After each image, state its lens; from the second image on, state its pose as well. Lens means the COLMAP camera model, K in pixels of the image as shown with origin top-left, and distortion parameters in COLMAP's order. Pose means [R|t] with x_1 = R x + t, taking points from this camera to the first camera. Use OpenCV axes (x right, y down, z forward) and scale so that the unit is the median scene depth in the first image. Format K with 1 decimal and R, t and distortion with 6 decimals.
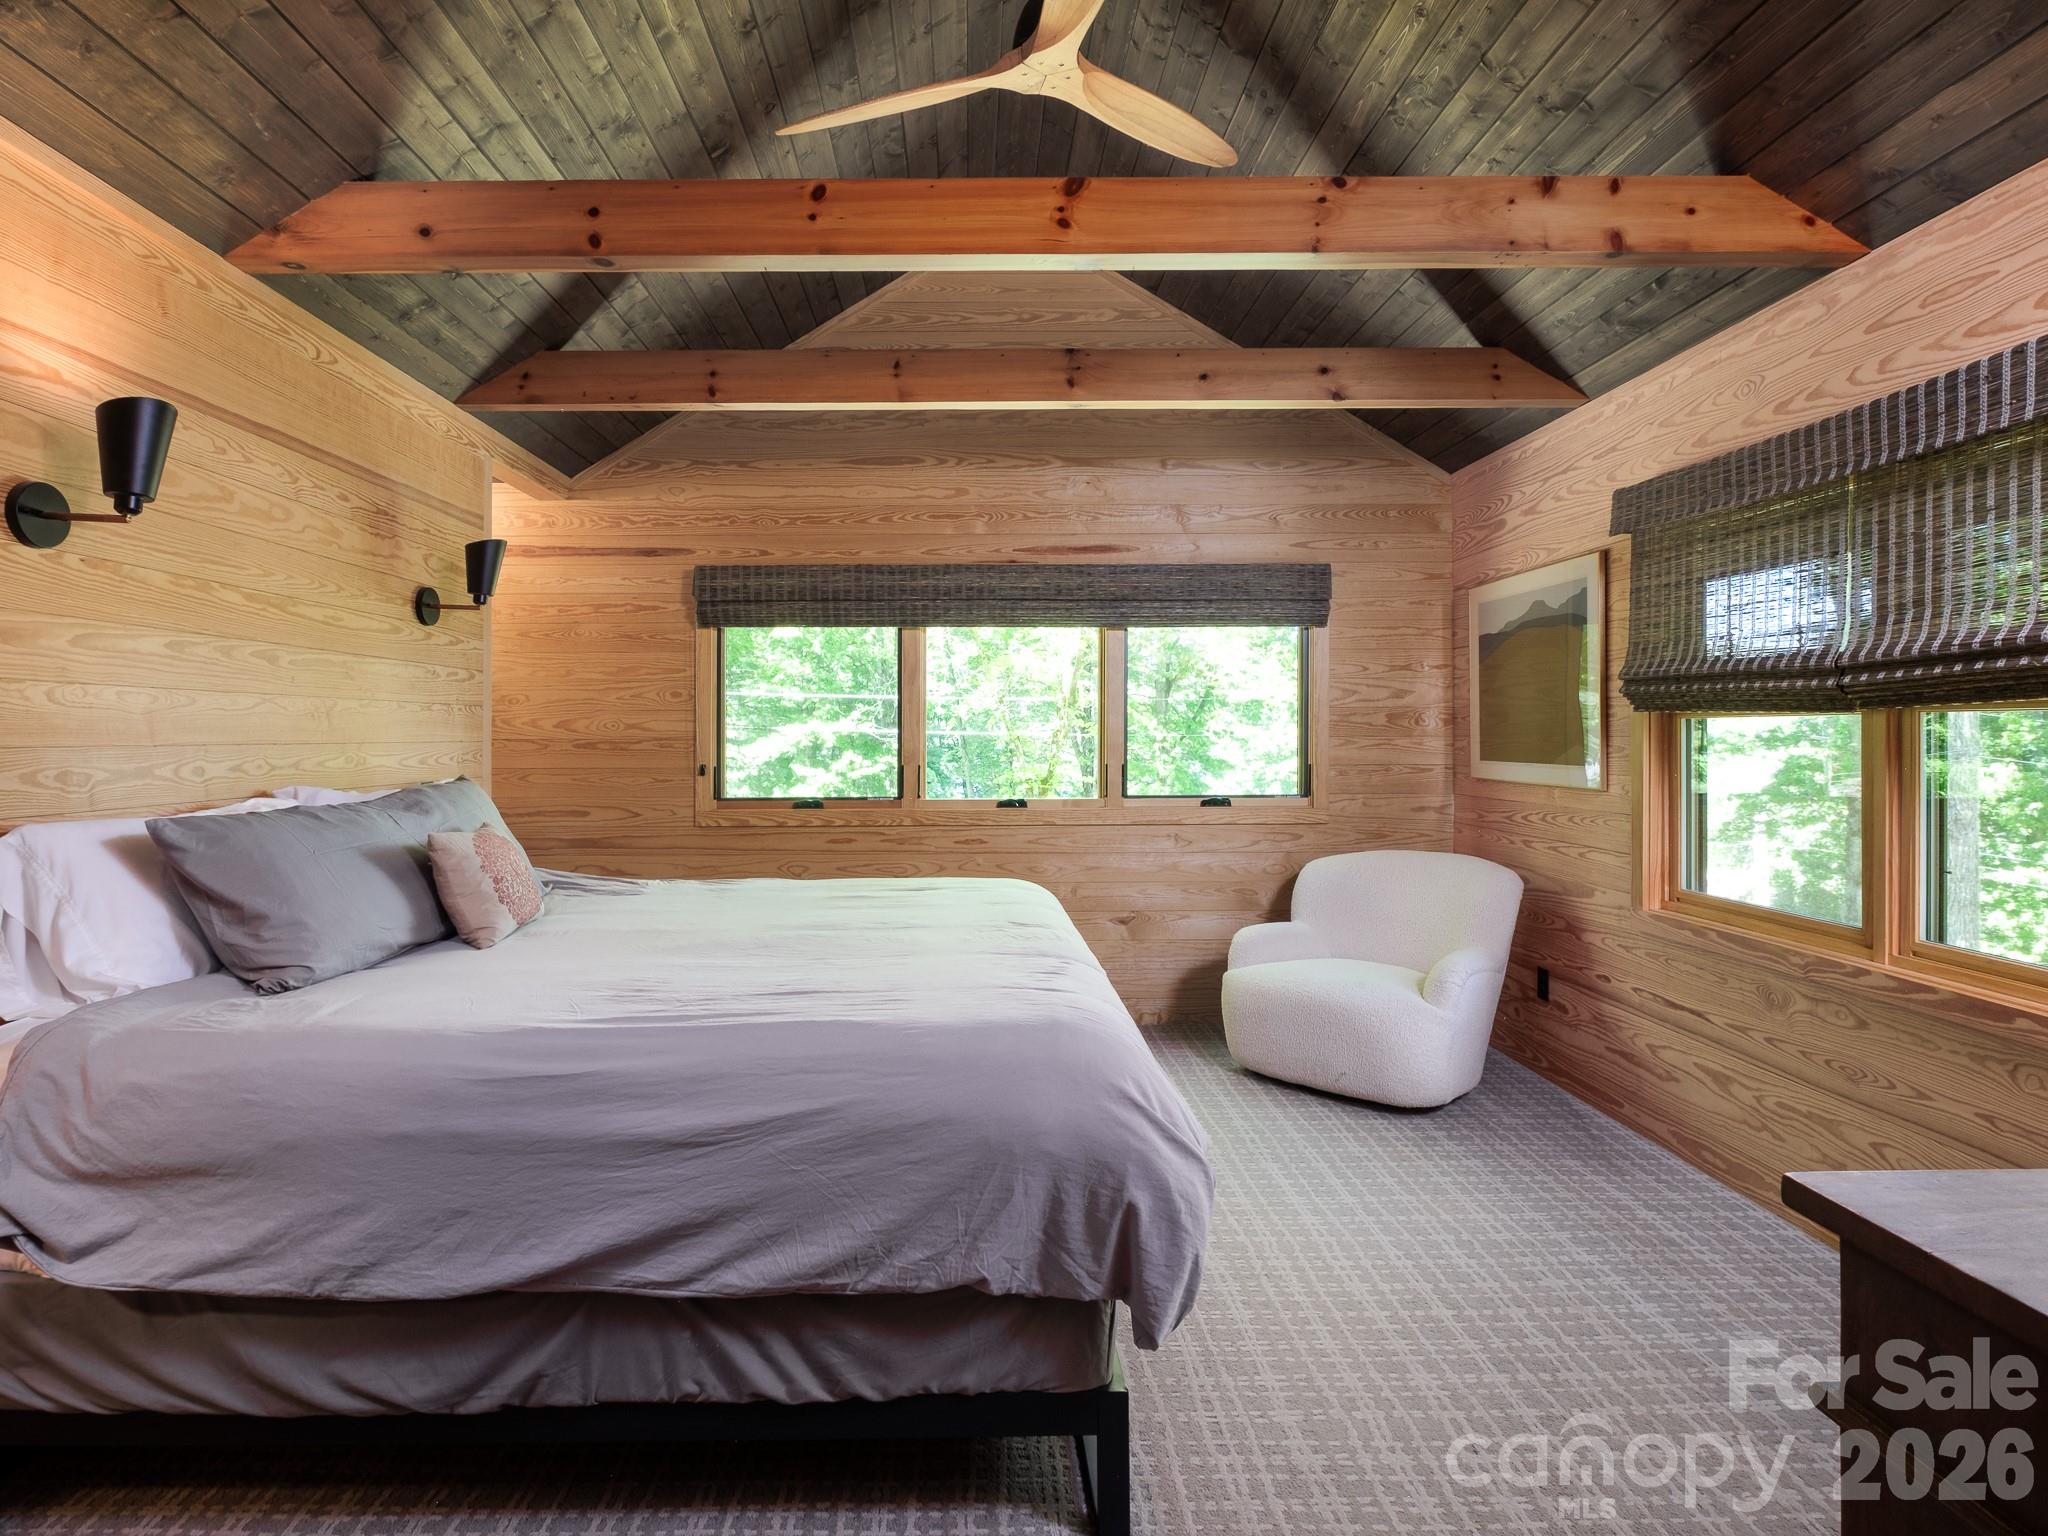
lens RADIAL K [[1276.9, 0, 1016.2], [0, 1276.9, 763.5], [0, 0, 1]] dist [-0.022496, -0.003338]
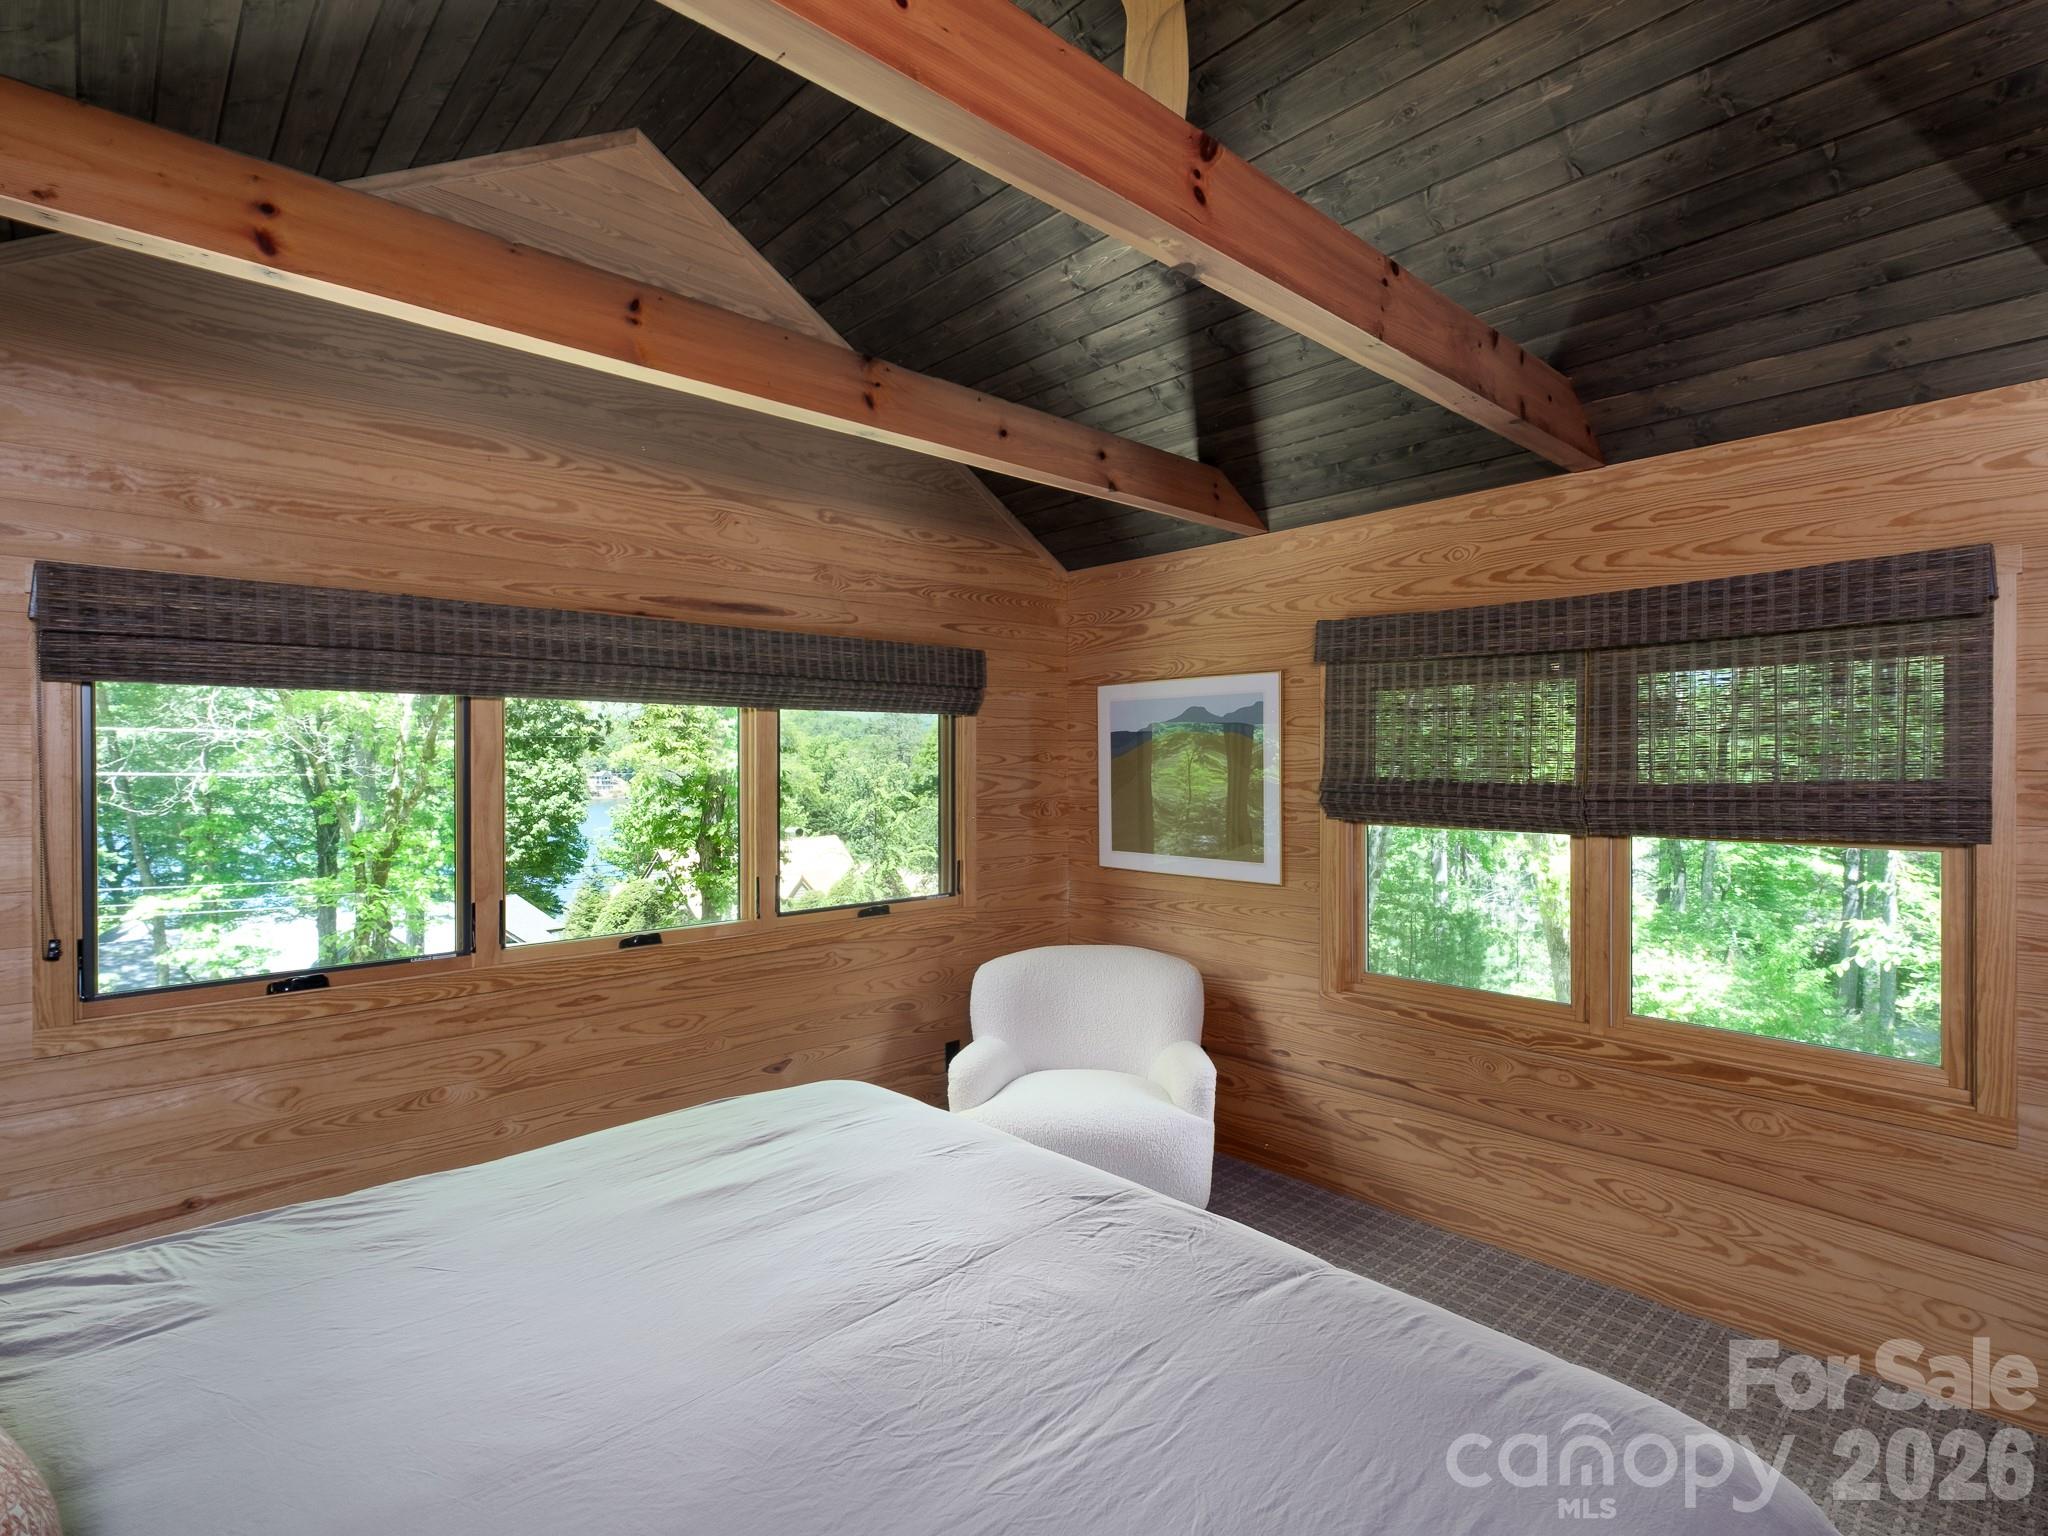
lens RADIAL K [[1034.8, 0, 1031.2], [0, 1034.8, 769.5], [0, 0, 1]] dist [0.004684, -0.002096]
pose [[0.698662, -0.010700, 0.715371, -0.322820], [0.004382, 0.999933, 0.010677, -0.086445], [-0.715438, -0.004325, 0.698663, 0.494001]]
